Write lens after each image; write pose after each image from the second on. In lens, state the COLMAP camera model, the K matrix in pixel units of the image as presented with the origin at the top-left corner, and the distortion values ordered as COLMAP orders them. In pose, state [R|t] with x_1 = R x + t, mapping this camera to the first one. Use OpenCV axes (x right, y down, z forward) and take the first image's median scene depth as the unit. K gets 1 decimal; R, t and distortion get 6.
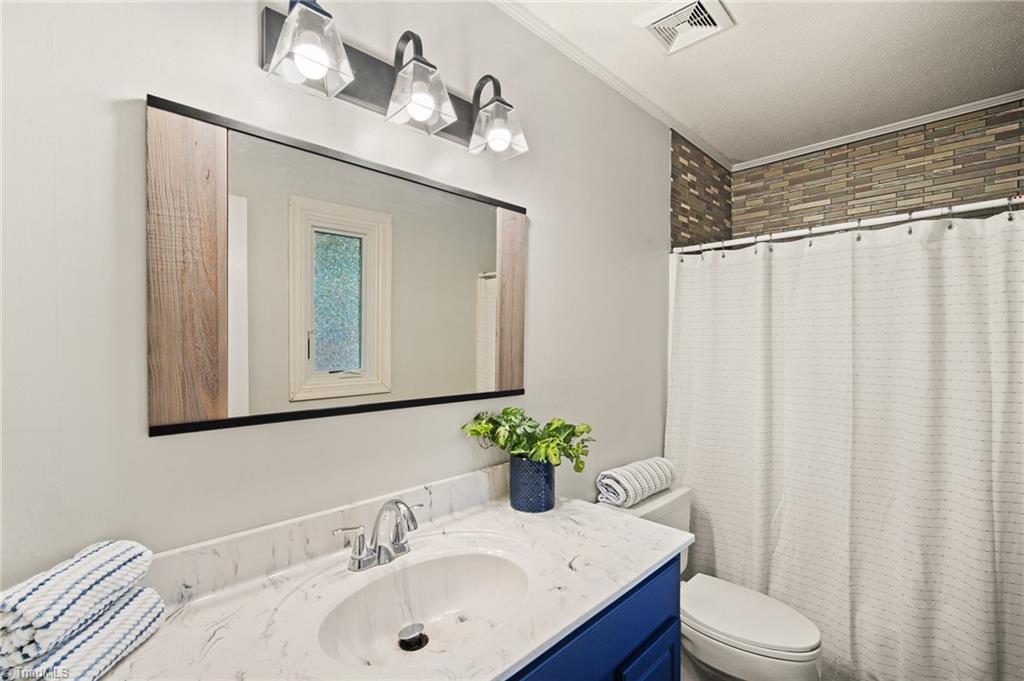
lens RADIAL K [[448.1, 0, 509.3], [0, 448.1, 349.8], [0, 0, 1]] dist [-0.010434, -0.000435]
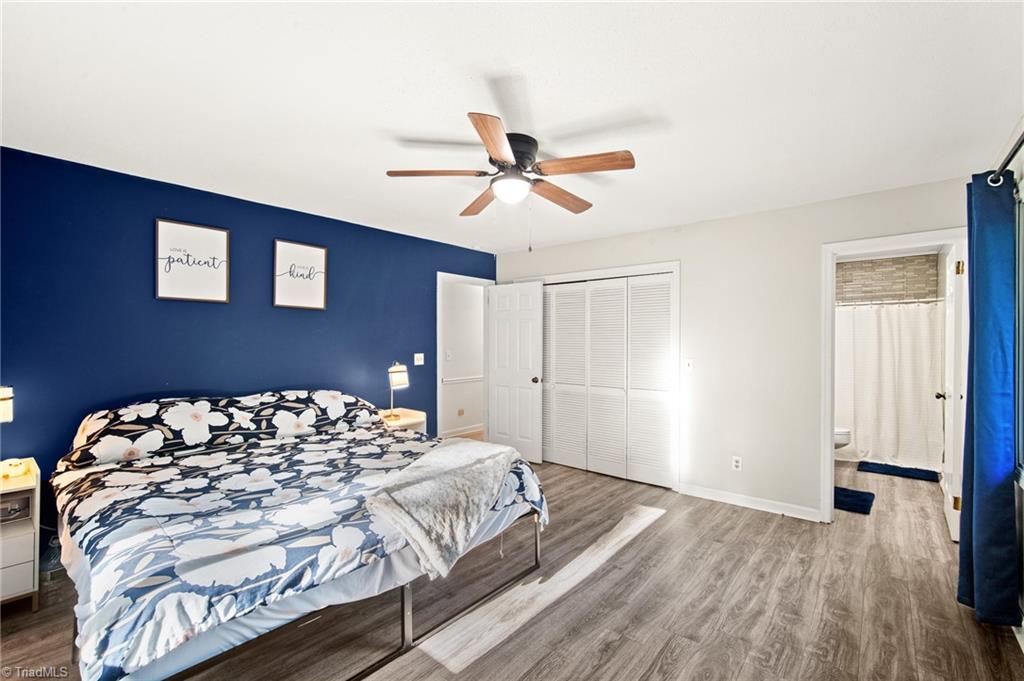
lens RADIAL K [[448.1, 0, 508.8], [0, 448.1, 345.3], [0, 0, 1]] dist [-0.010434, -0.000435]
pose [[0.994568, 0.003064, 0.104044, -2.052683], [-0.001476, 0.999881, -0.015337, 0.058232], [-0.104078, 0.015100, 0.994454, -1.934652]]
